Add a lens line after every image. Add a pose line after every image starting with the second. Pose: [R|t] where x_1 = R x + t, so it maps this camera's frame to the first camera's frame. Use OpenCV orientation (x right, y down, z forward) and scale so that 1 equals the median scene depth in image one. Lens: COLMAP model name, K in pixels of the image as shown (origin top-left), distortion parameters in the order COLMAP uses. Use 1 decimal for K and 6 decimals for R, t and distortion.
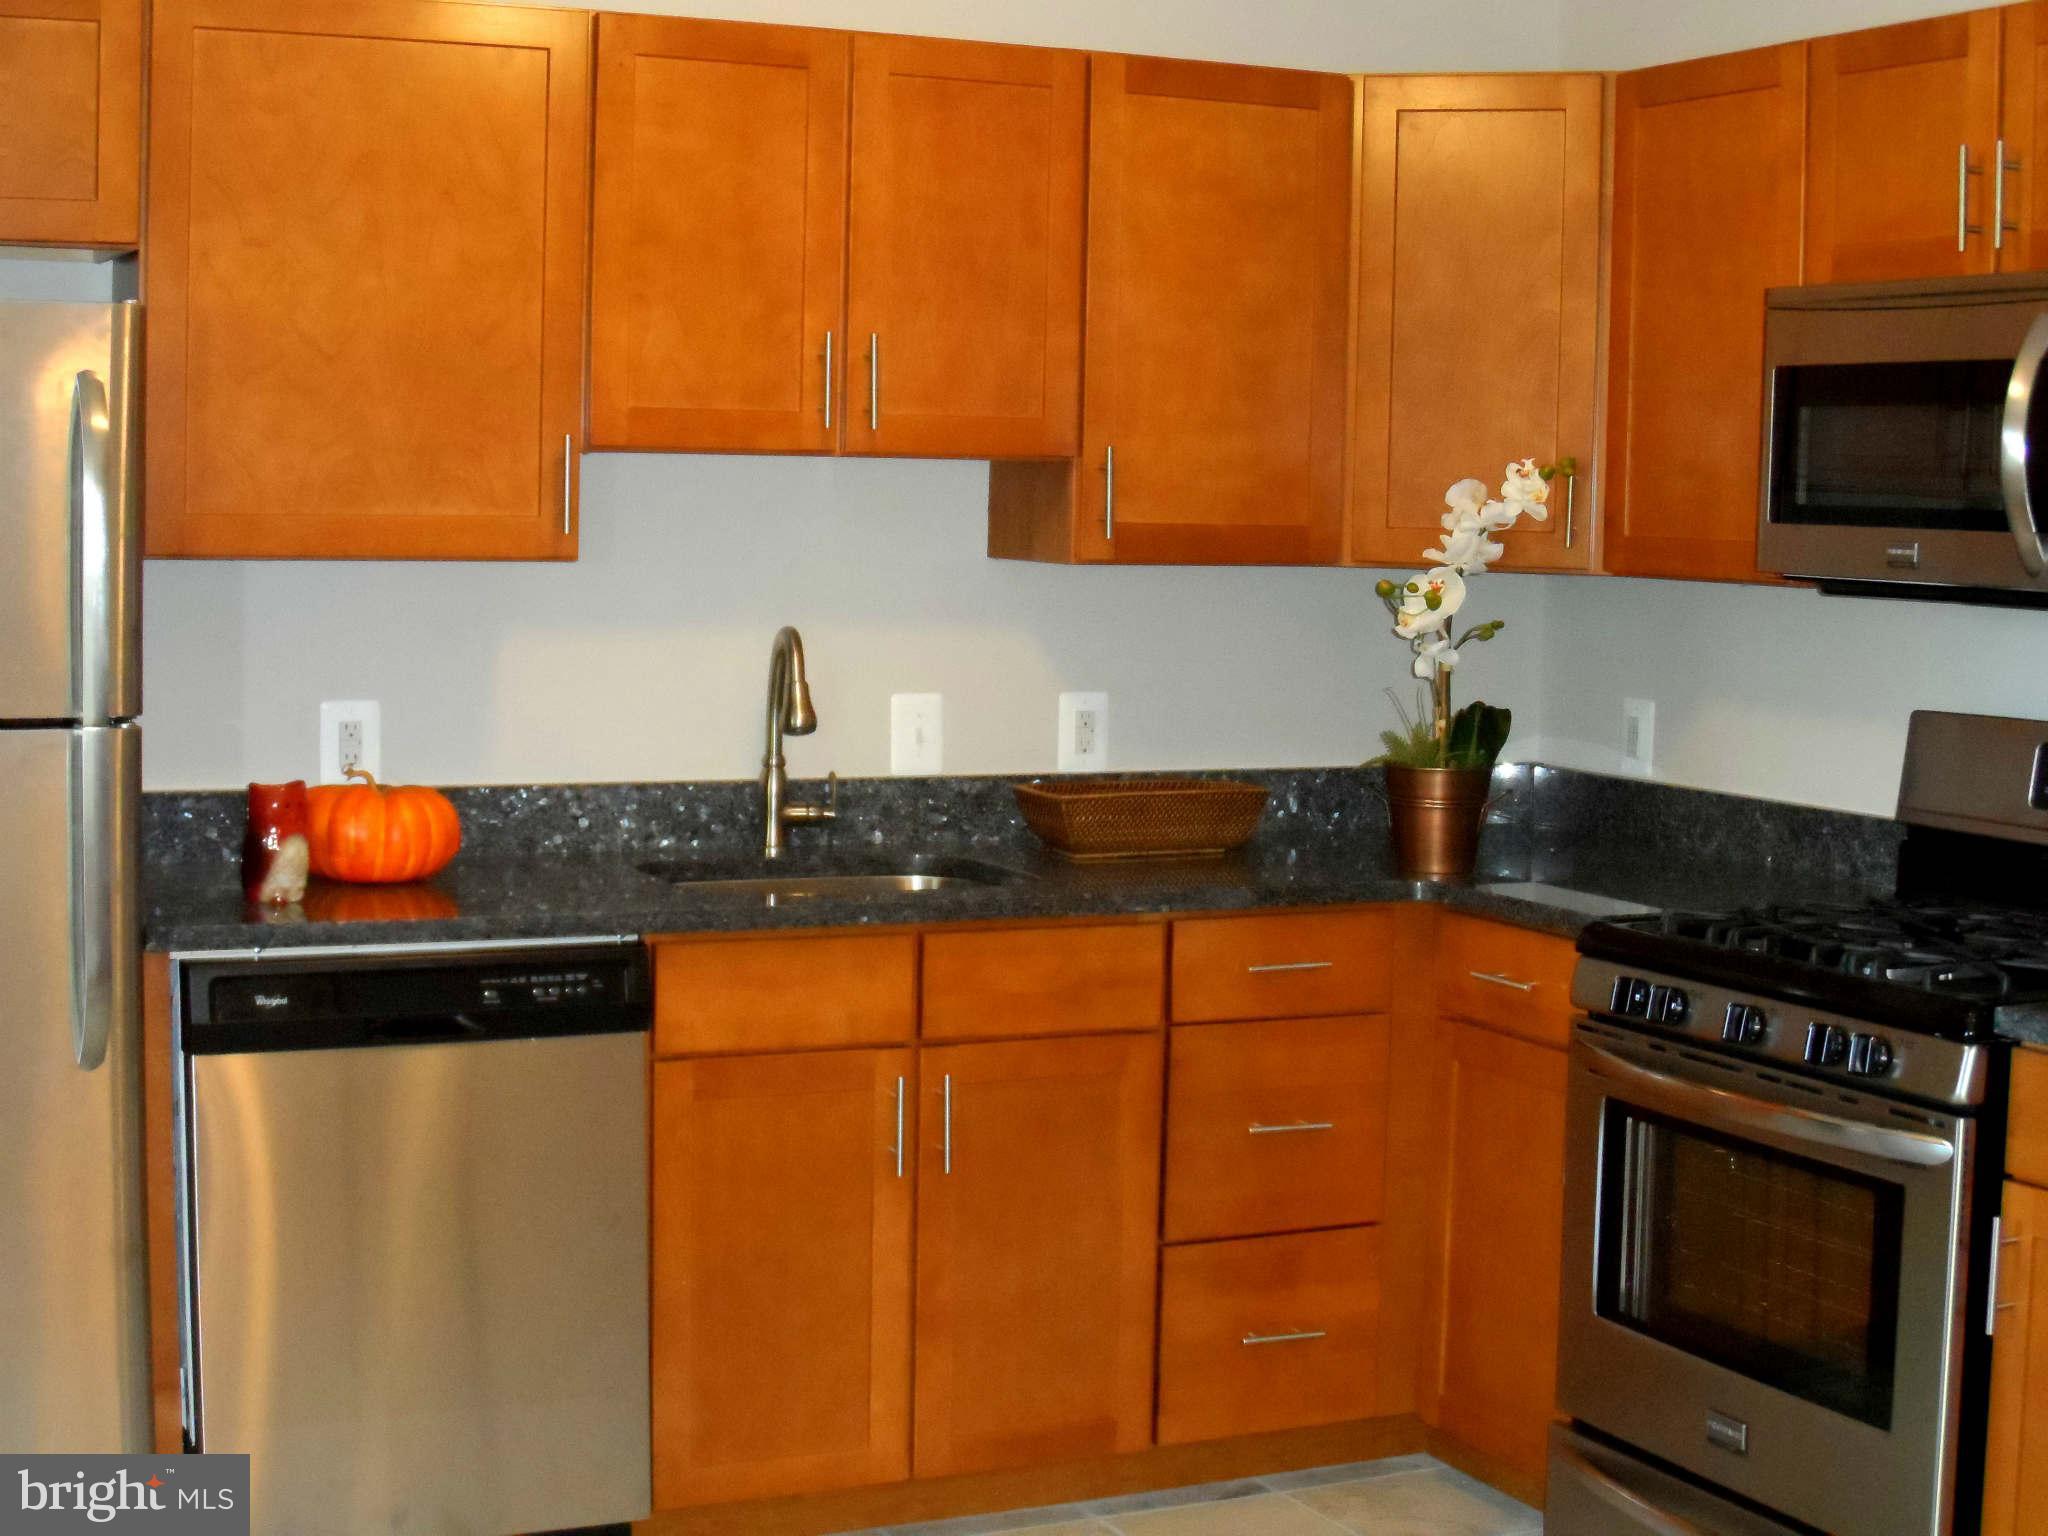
lens RADIAL K [[3153.7, 0, 1023.4], [0, 3153.7, 765.0], [0, 0, 1]] dist [-0.181116, 0.000000]
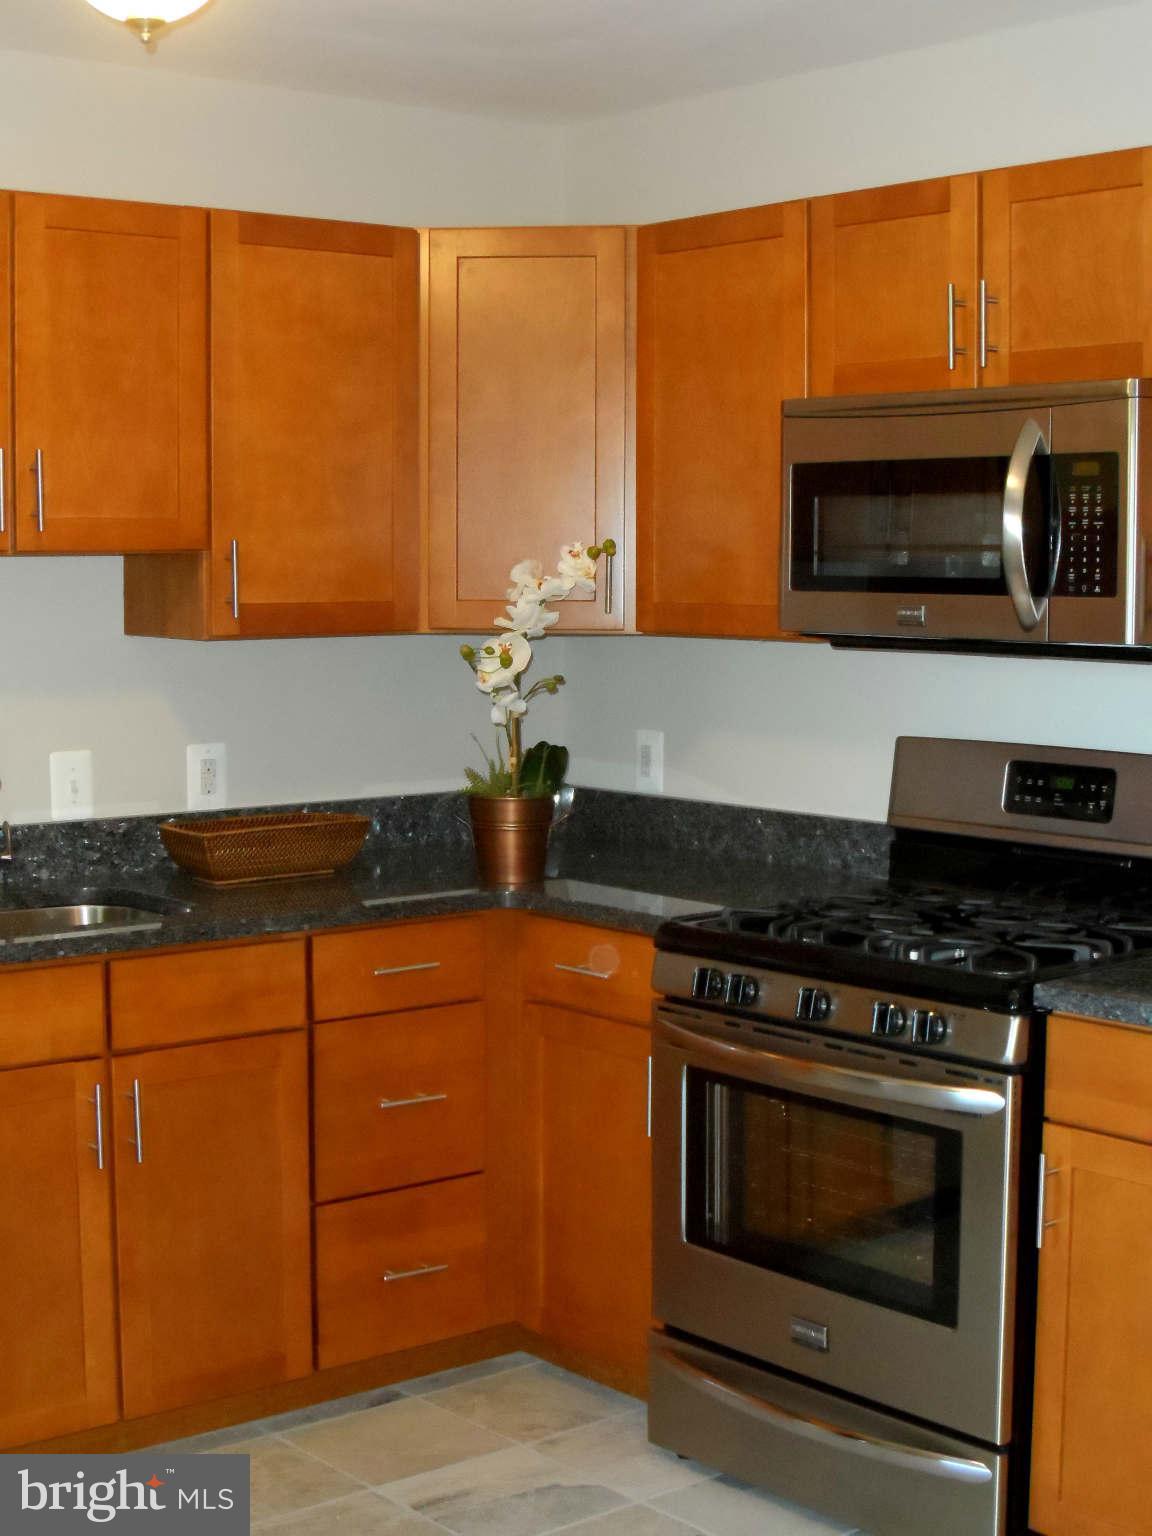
lens RADIAL K [[2365.3, 0, 585.5], [0, 2365.3, 803.3], [0, 0, 1]] dist [-0.181116, 0.000000]
pose [[0.970040, -0.044550, 0.238826, -0.062770], [0.039720, 0.998898, 0.025001, -0.019176], [-0.239676, -0.014766, 0.970741, 0.105729]]
